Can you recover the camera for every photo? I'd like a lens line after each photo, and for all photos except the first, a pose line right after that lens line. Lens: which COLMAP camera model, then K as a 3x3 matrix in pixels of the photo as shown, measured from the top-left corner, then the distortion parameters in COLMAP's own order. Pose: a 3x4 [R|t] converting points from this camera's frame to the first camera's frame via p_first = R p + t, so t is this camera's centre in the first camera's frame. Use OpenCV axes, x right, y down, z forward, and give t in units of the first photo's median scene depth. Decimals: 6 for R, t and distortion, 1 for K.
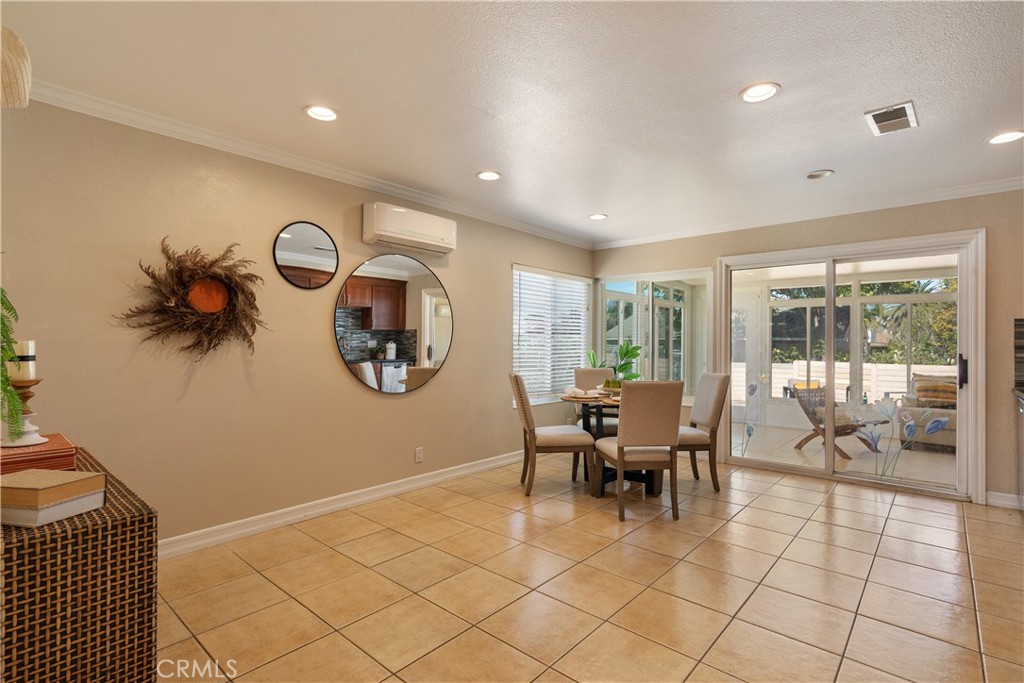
lens RADIAL K [[478.4, 0, 510.3], [0, 478.4, 341.6], [0, 0, 1]] dist [-0.020010, 0.004658]
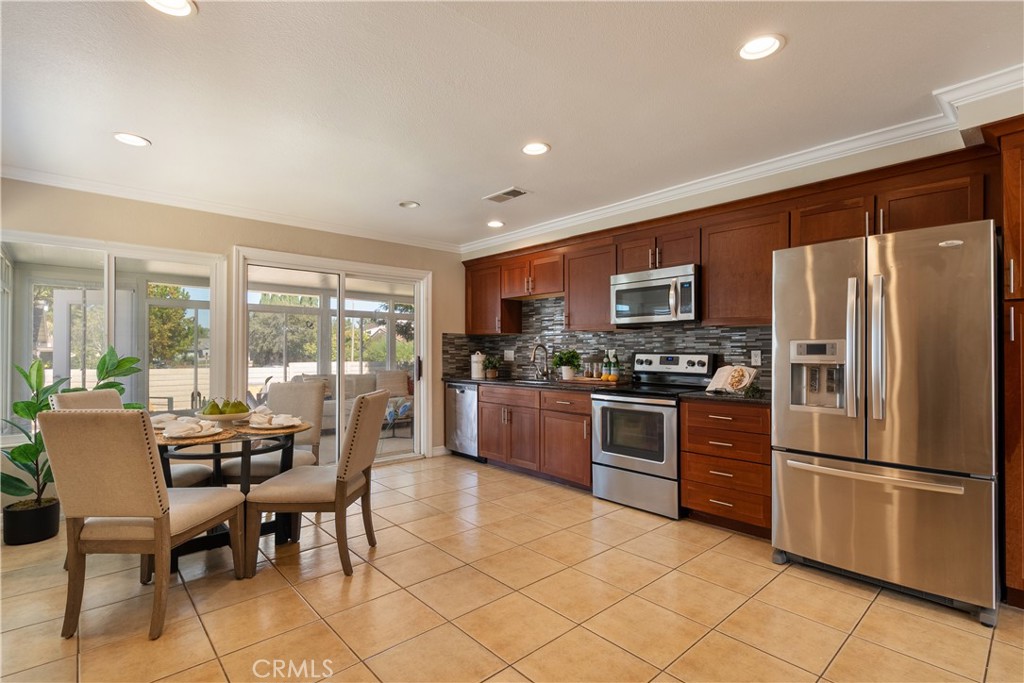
lens RADIAL K [[478.4, 0, 510.4], [0, 478.4, 347.0], [0, 0, 1]] dist [-0.020010, 0.004658]
pose [[0.106222, 0.004038, 0.994334, -0.386785], [-0.005510, 0.999979, -0.003472, 0.001942], [-0.994327, -0.005110, 0.106242, 0.488730]]
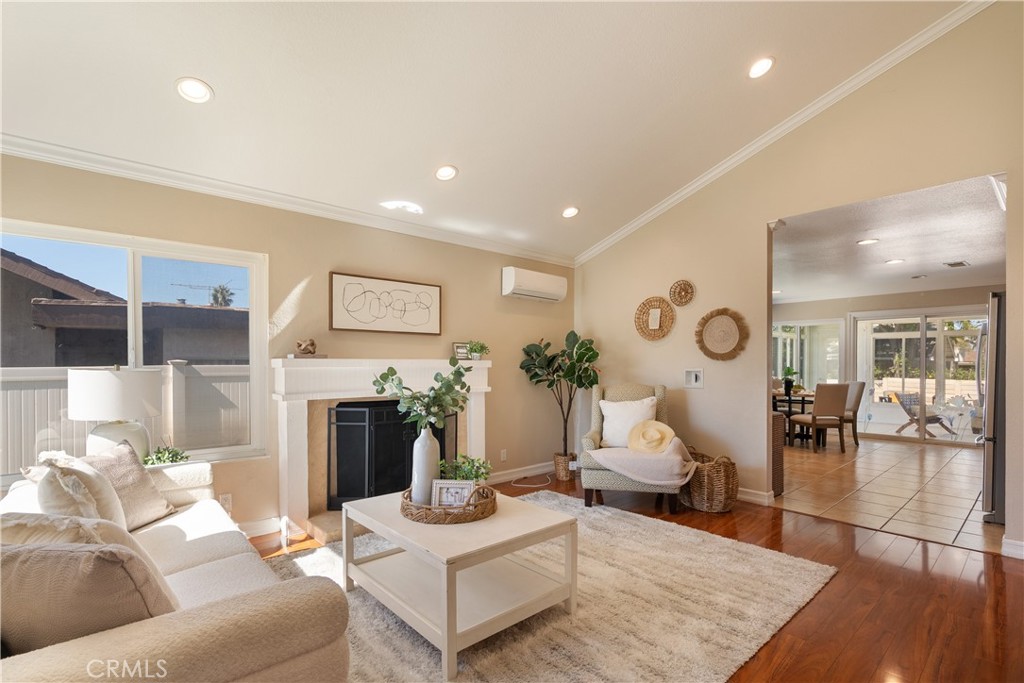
lens RADIAL K [[478.4, 0, 499.6], [0, 478.4, 365.4], [0, 0, 1]] dist [-0.020010, 0.004658]
pose [[0.992447, -0.003245, -0.122630, -0.639683], [0.004316, 0.999955, 0.008472, -0.014380], [0.122597, -0.008937, 0.992416, -0.885654]]
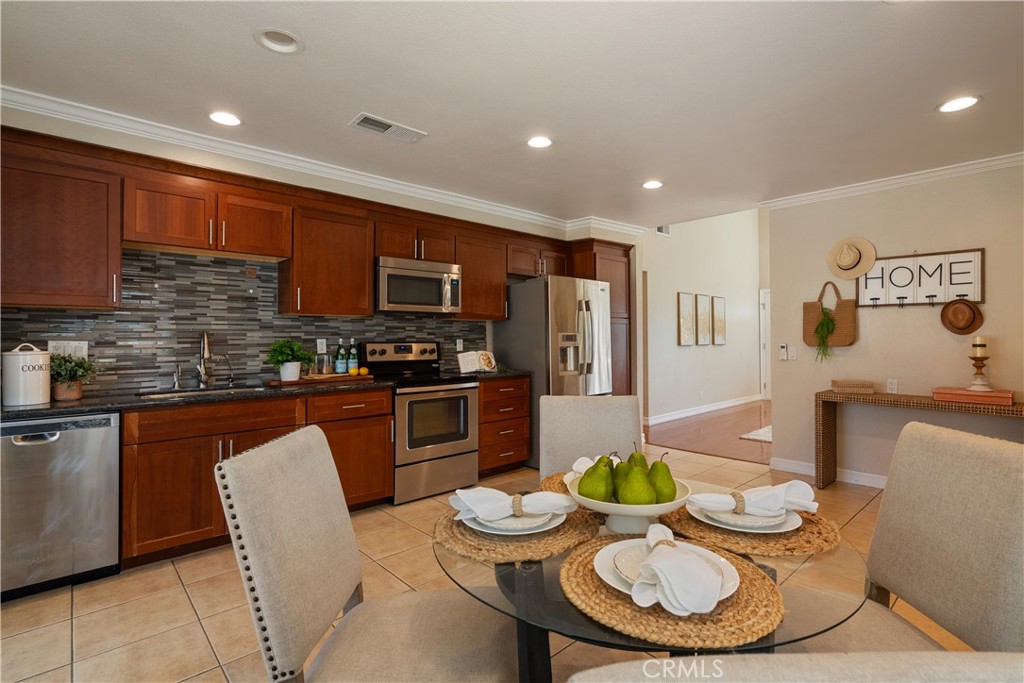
lens RADIAL K [[478.4, 0, 520.9], [0, 478.4, 336.3], [0, 0, 1]] dist [-0.020010, 0.004658]
pose [[-0.995745, 0.000572, 0.092148, 0.240308], [-0.000279, 0.999957, -0.009218, 0.005876], [-0.092149, -0.009204, -0.995703, 1.195622]]
